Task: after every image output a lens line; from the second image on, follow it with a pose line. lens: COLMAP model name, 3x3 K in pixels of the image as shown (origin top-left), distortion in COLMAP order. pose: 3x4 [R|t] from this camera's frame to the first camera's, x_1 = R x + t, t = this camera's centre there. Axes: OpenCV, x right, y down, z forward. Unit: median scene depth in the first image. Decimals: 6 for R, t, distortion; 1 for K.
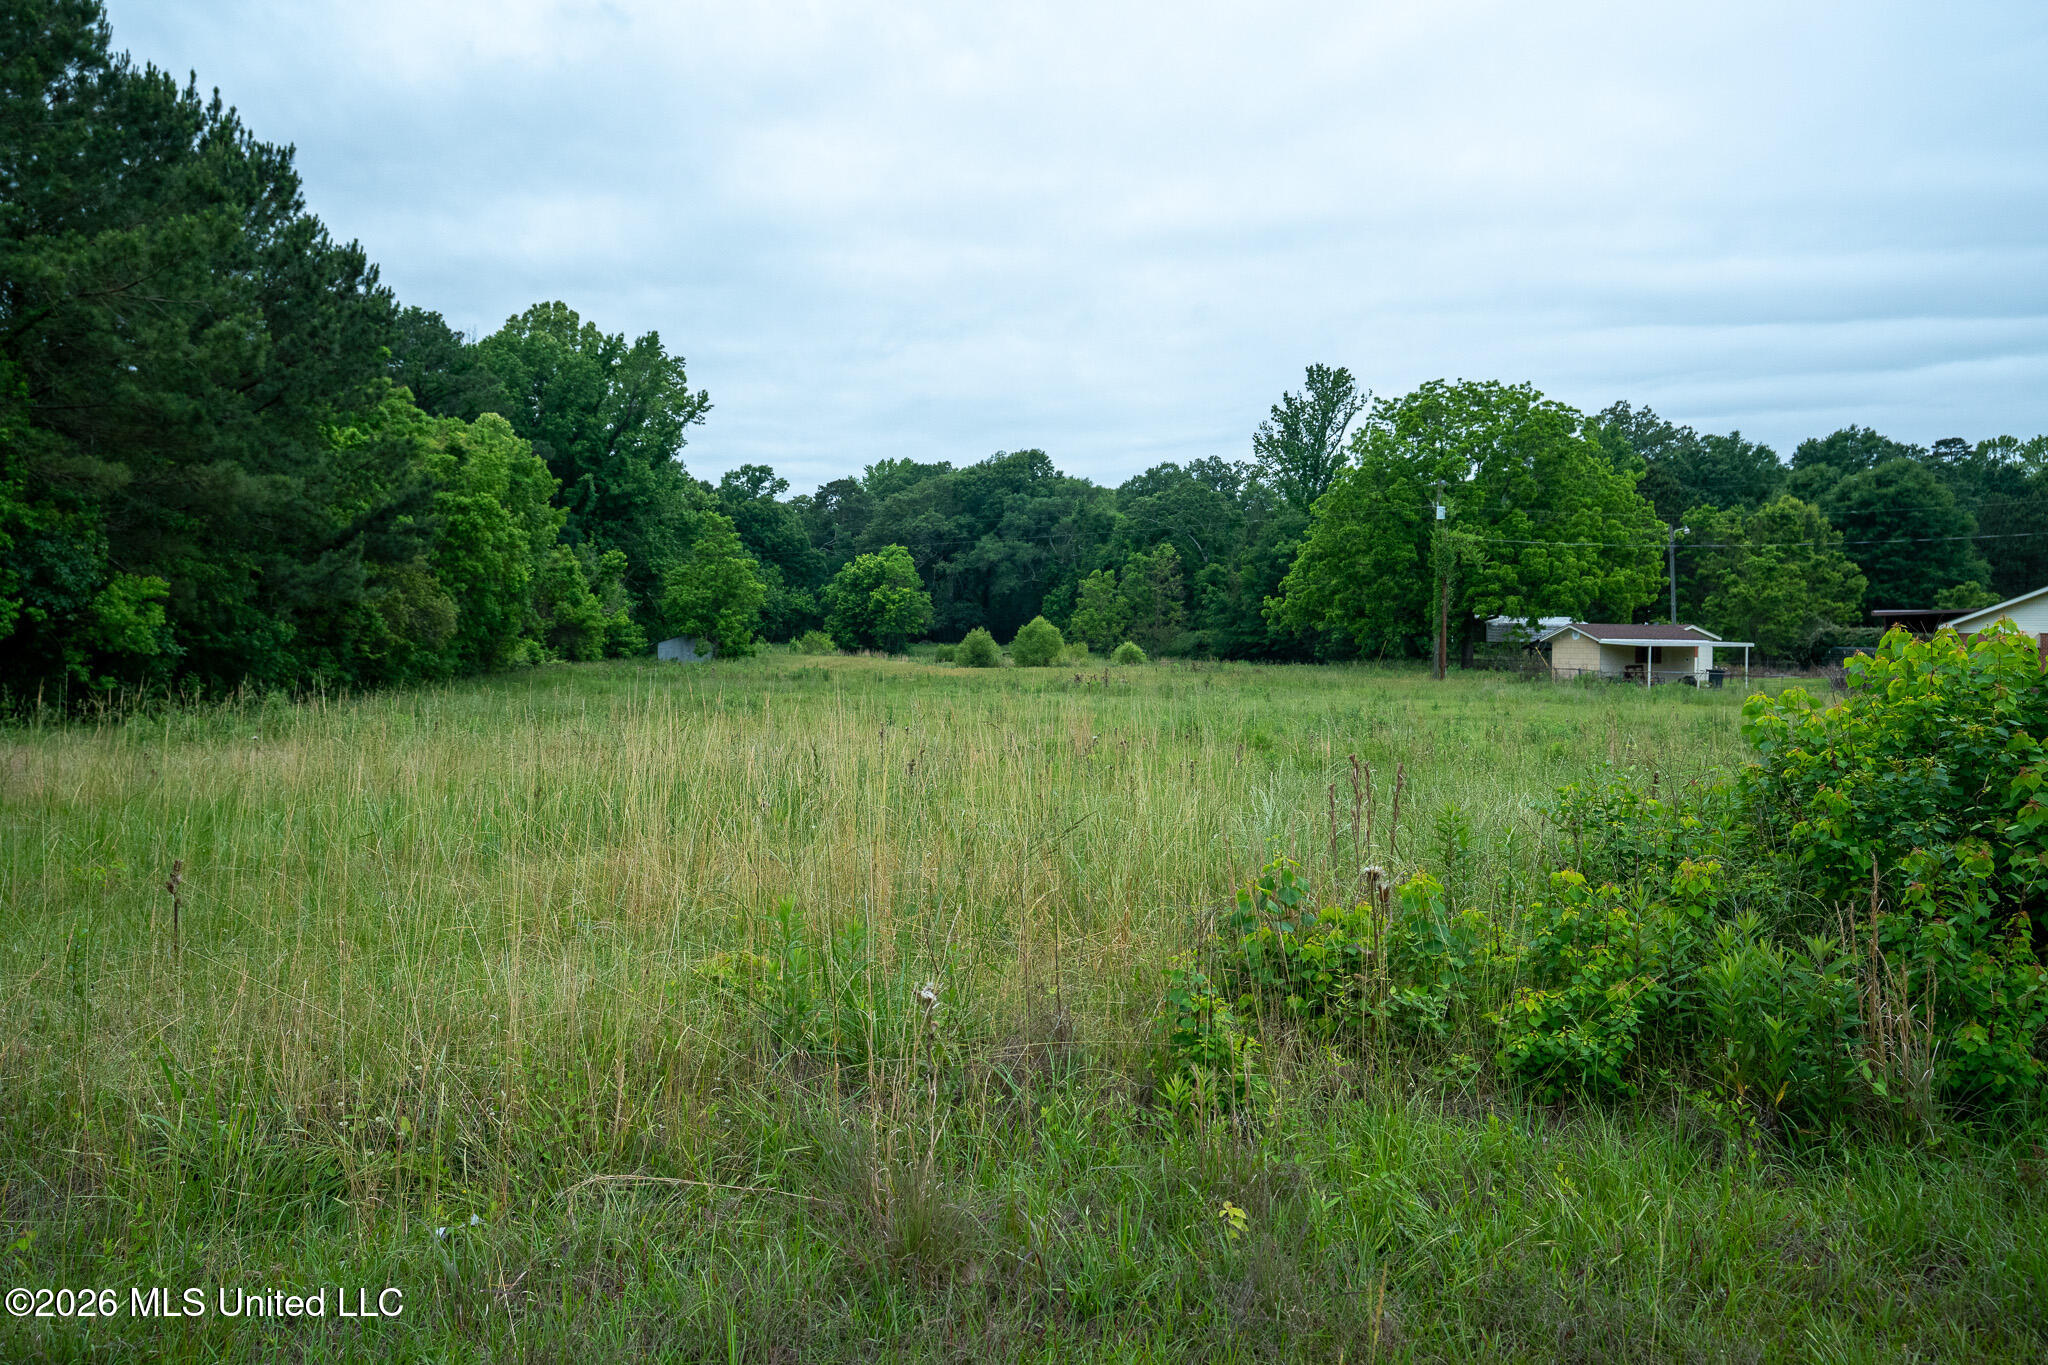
lens RADIAL K [[1677.9, 0, 1023.7], [0, 1677.9, 672.3], [0, 0, 1]] dist [0.026403, 0.003289]
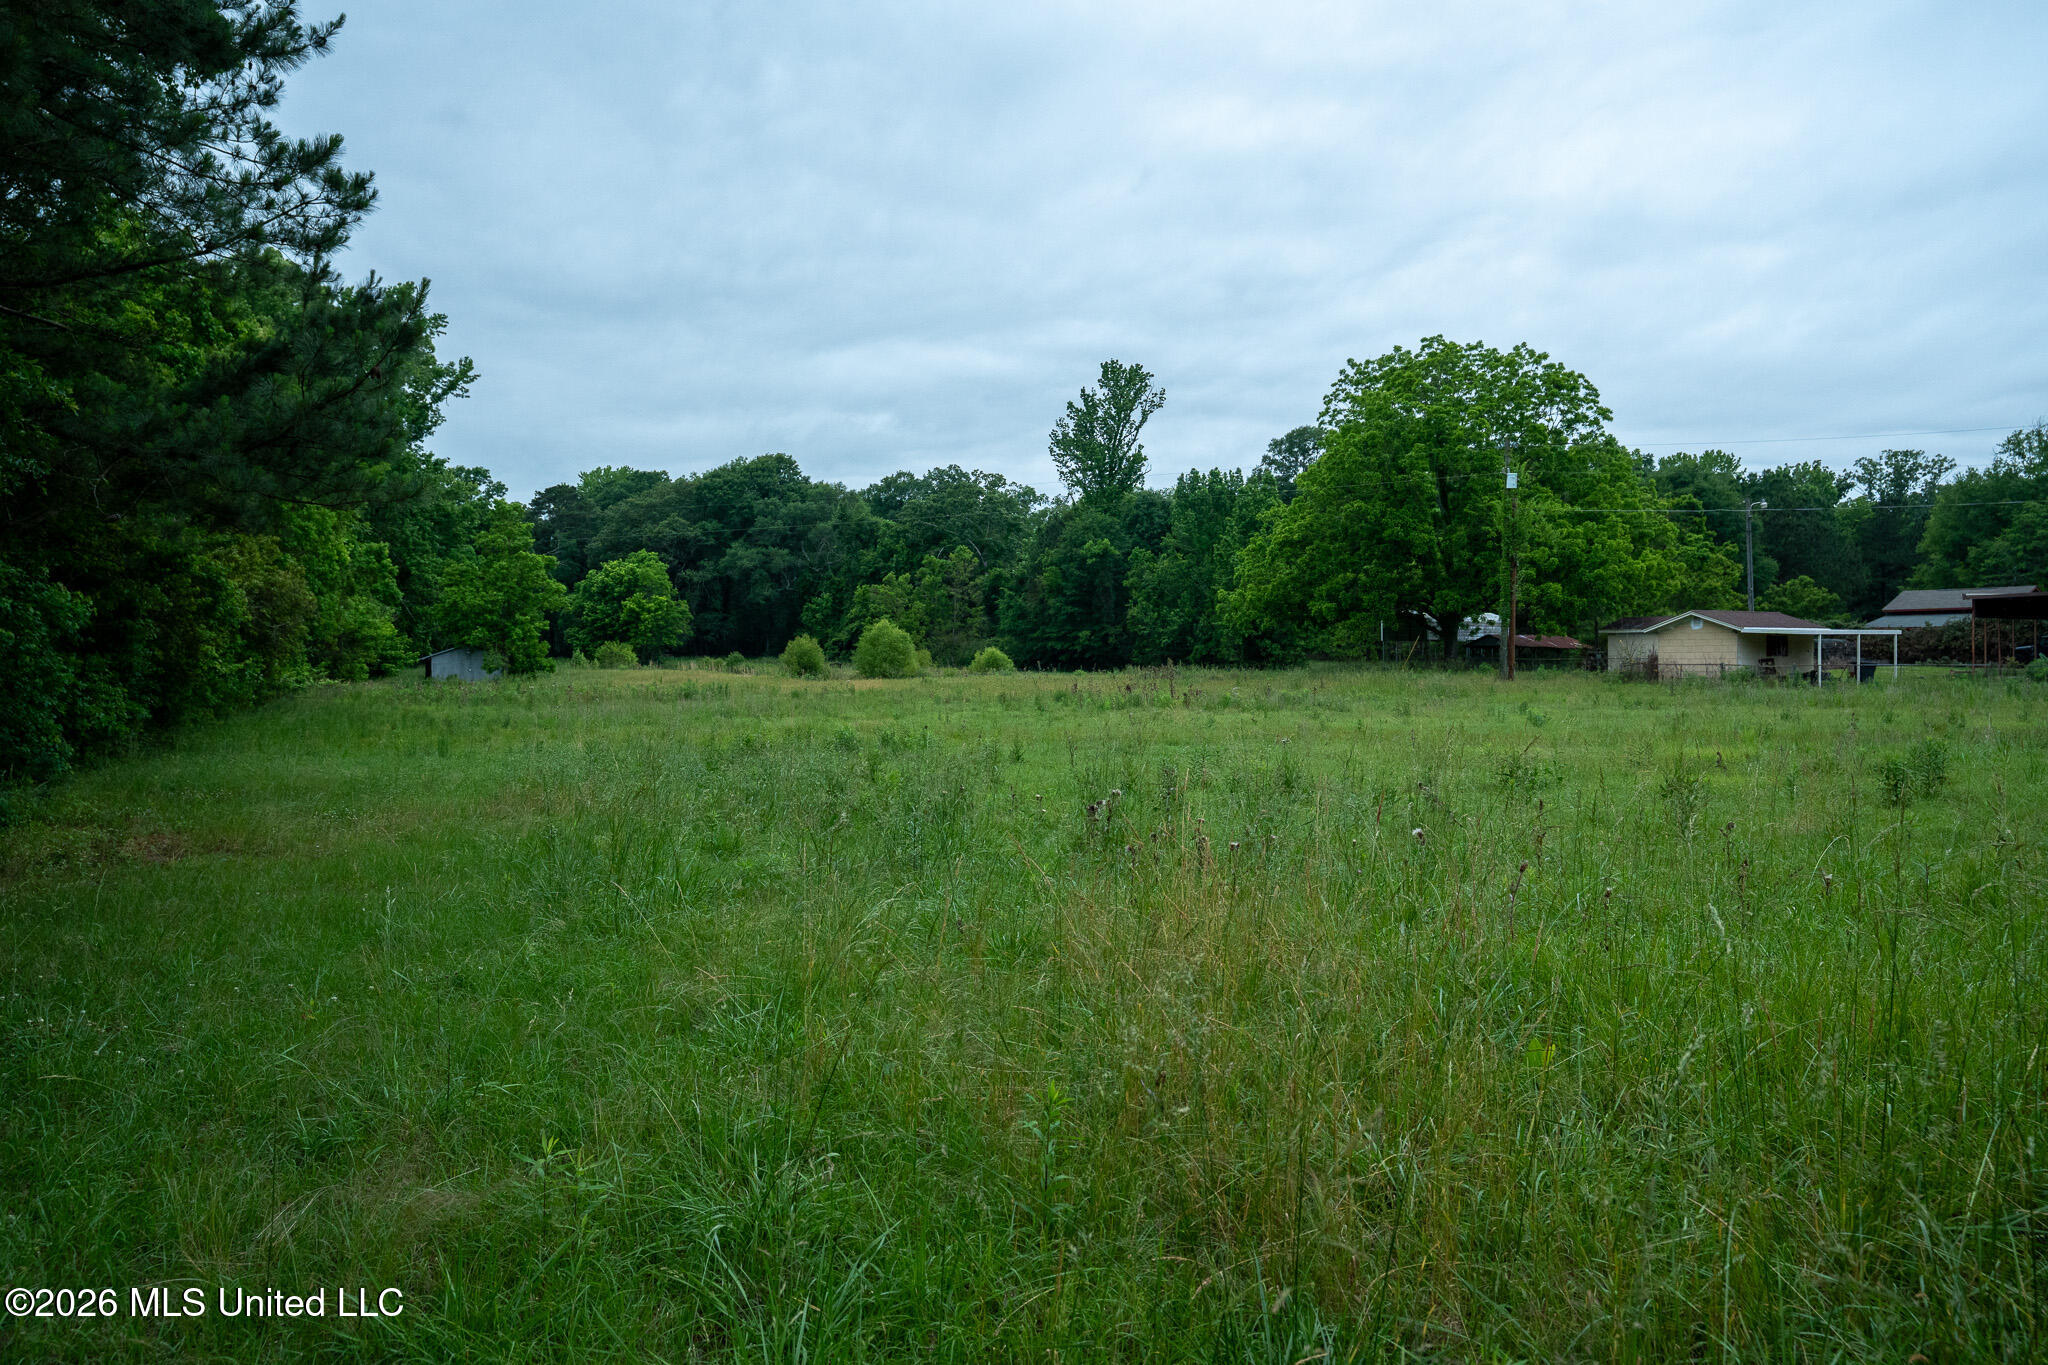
lens RADIAL K [[1529.4, 0, 1024.0], [0, 1529.4, 682.5], [0, 0, 1]] dist [0.003773, 0.000939]
pose [[0.973364, -0.019948, 0.228395, -0.078999], [0.020156, 0.999796, 0.001424, -0.000386], [-0.228377, 0.003217, 0.973567, 0.155303]]
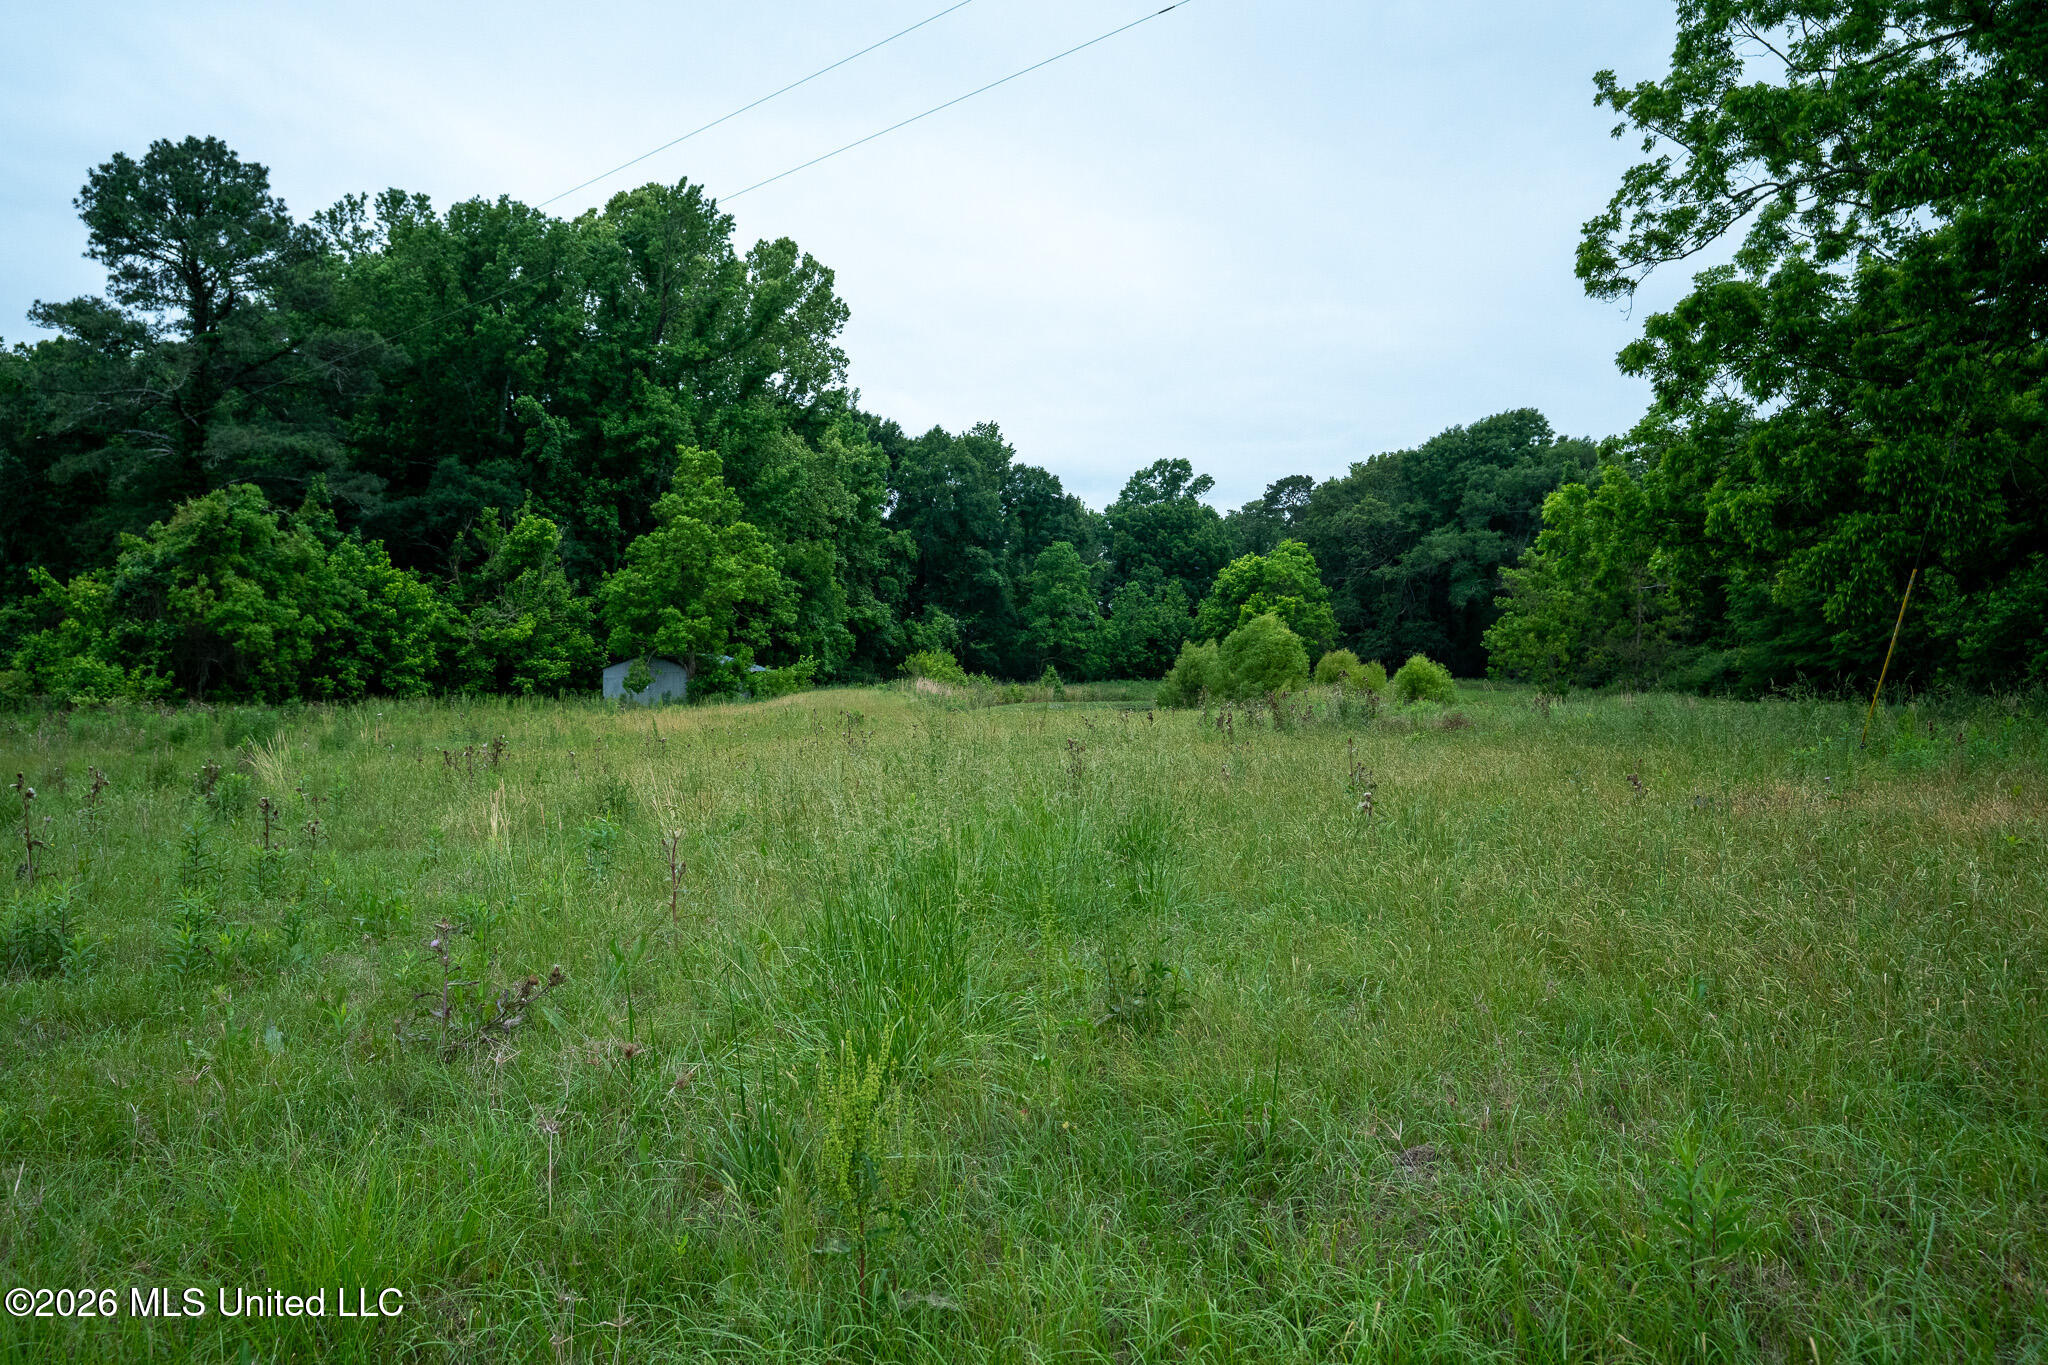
lens RADIAL K [[1529.4, 0, 1024.0], [0, 1529.4, 682.5], [0, 0, 1]] dist [0.003773, 0.000939]
pose [[0.913426, -0.008152, -0.406924, 0.101492], [-0.000382, 0.999782, -0.020886, -0.001101], [0.407005, 0.019233, 0.913223, 0.414413]]
